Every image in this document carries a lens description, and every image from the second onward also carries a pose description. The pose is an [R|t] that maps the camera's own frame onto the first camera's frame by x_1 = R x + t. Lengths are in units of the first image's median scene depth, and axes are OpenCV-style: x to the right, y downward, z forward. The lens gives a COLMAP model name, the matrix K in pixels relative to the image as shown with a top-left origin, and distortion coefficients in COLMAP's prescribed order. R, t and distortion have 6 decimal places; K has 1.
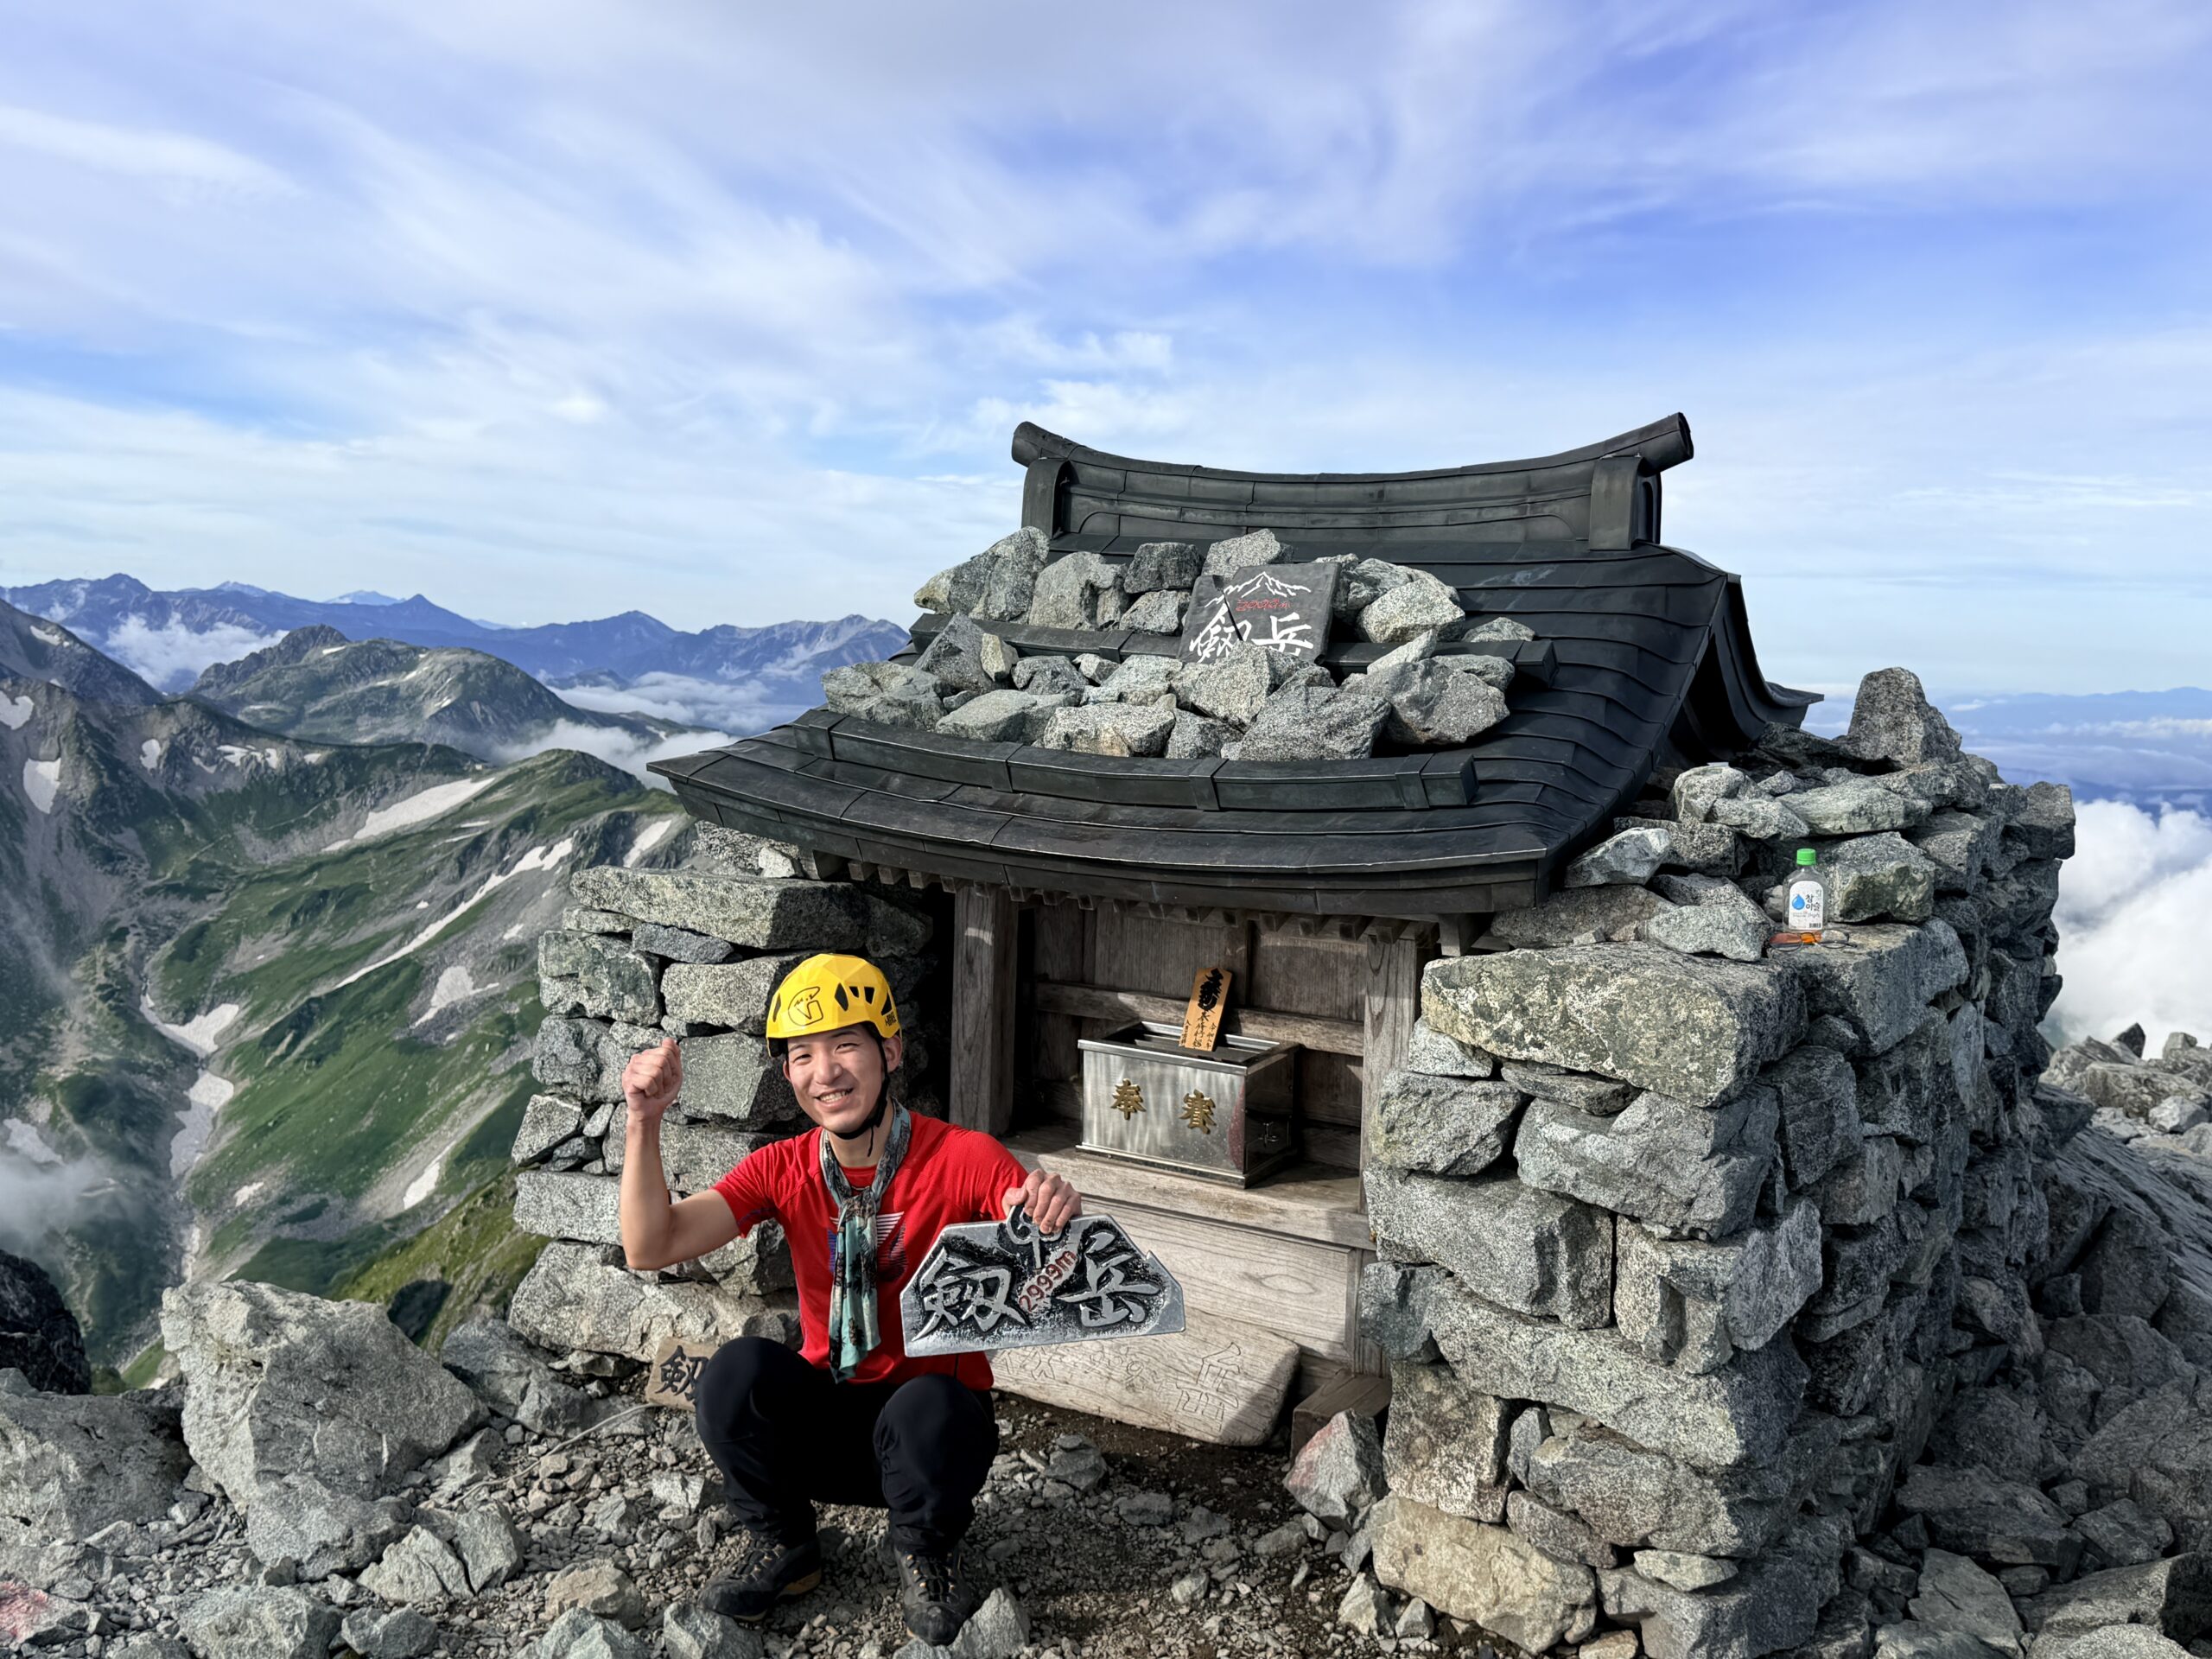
lens RADIAL K [[2178.2, 0, 1106.0], [0, 2178.2, 829.5], [0, 0, 1]] dist [0.191121, -0.425613]
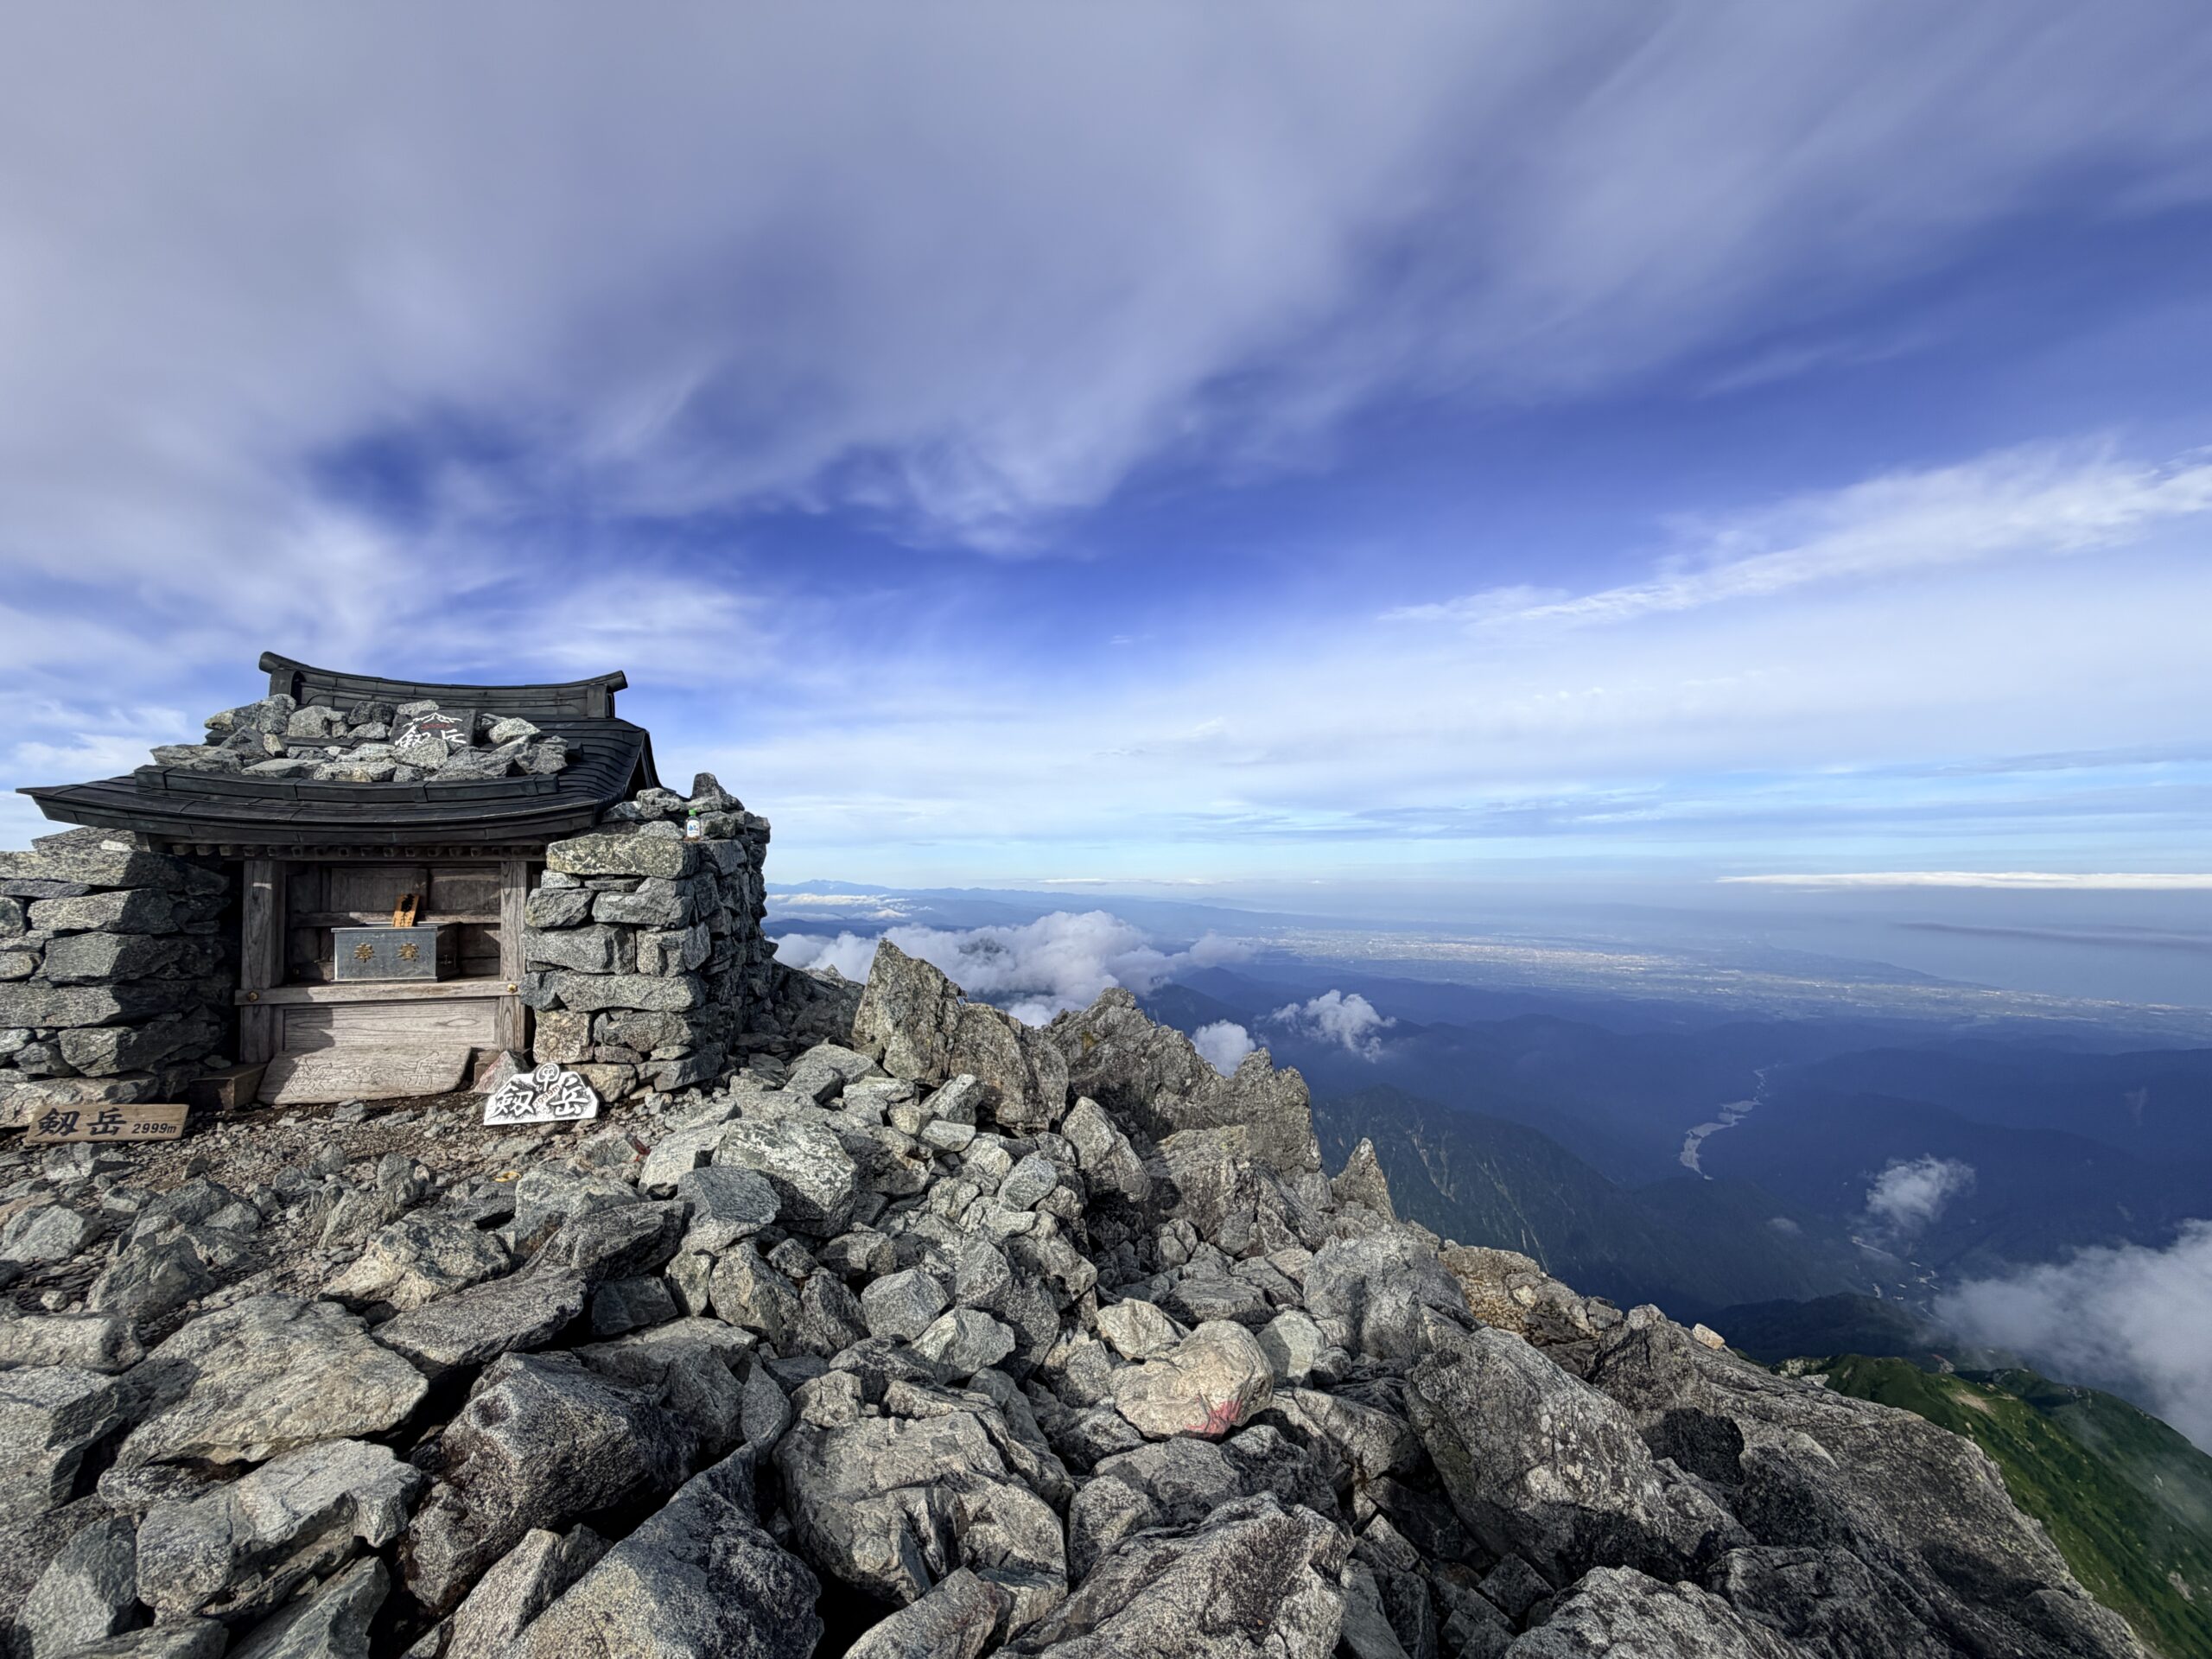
lens RADIAL K [[880.5, 0, 1099.7], [0, 880.5, 833.8], [0, 0, 1]] dist [0.000358, -0.000730]
pose [[0.687242, -0.015287, 0.726268, -0.135103], [0.105449, 0.991288, -0.078917, 0.171741], [-0.718735, 0.130819, 0.682867, -0.133387]]
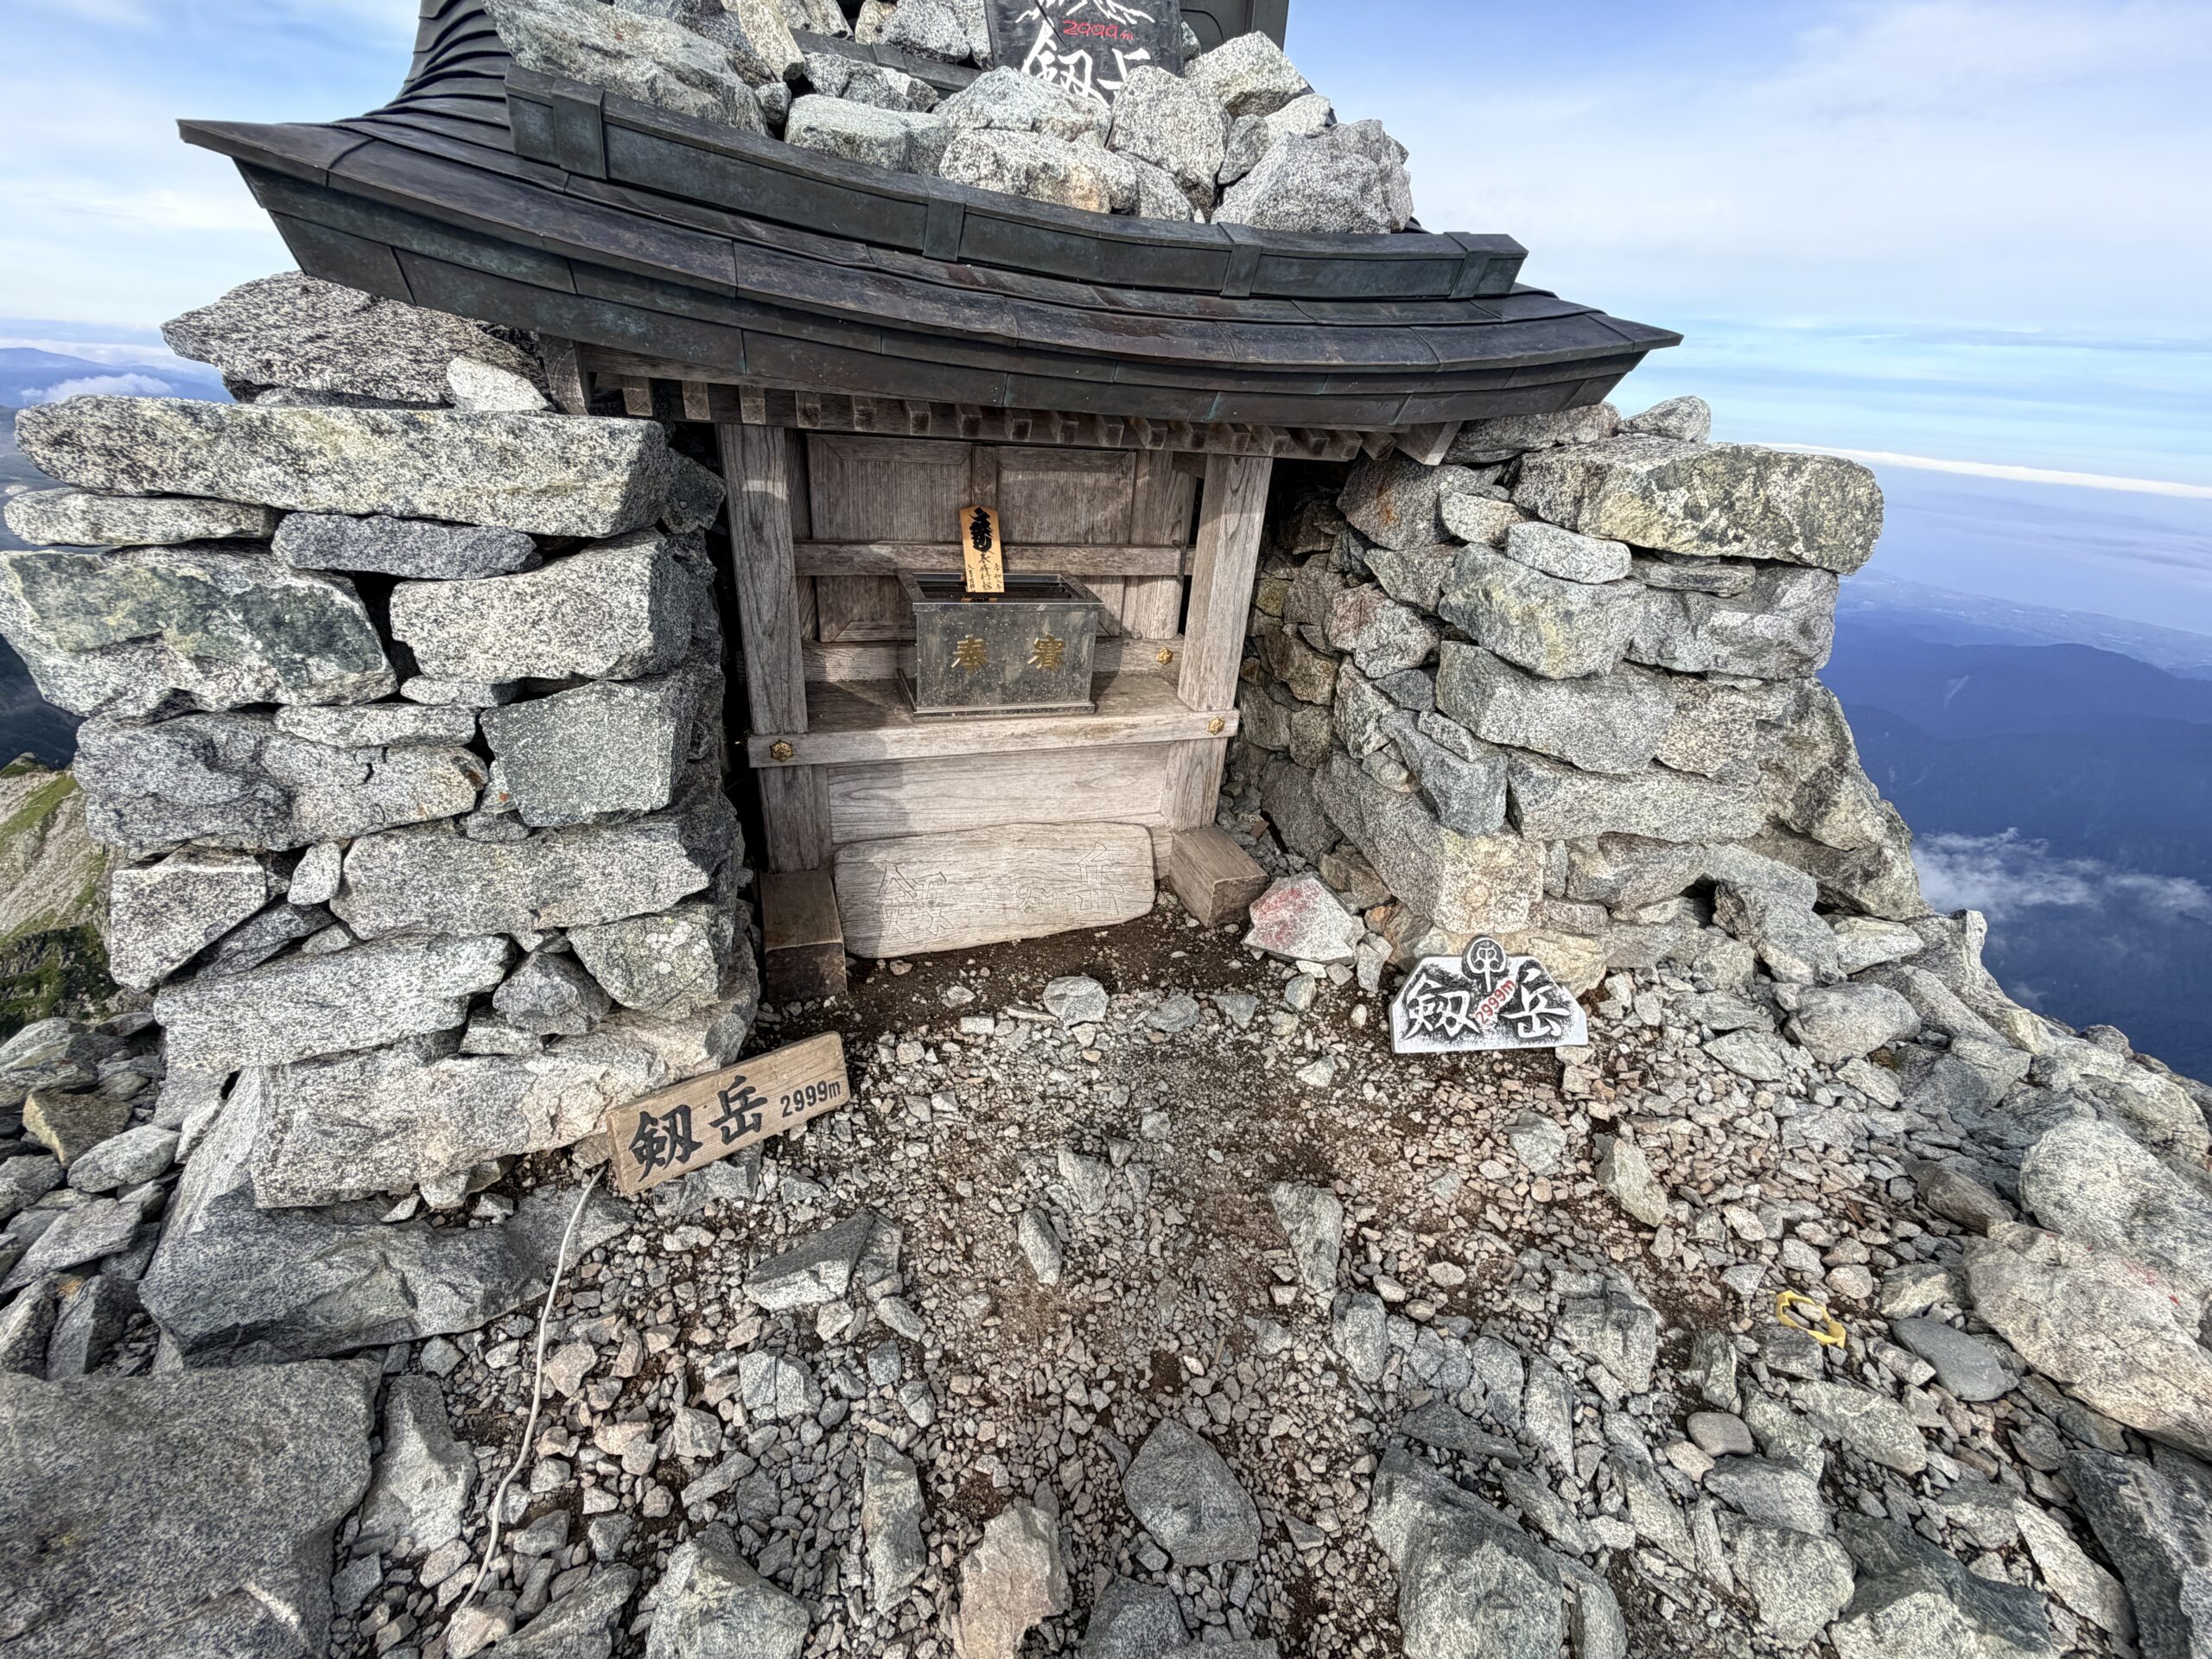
lens RADIAL K [[880.5, 0, 1099.7], [0, 880.5, 833.8], [0, 0, 1]] dist [0.000358, -0.000730]
pose [[0.644162, -0.346736, 0.681784, -0.284106], [0.025754, 0.900677, 0.433726, 0.028533], [-0.764456, -0.261831, 0.589111, 0.792963]]
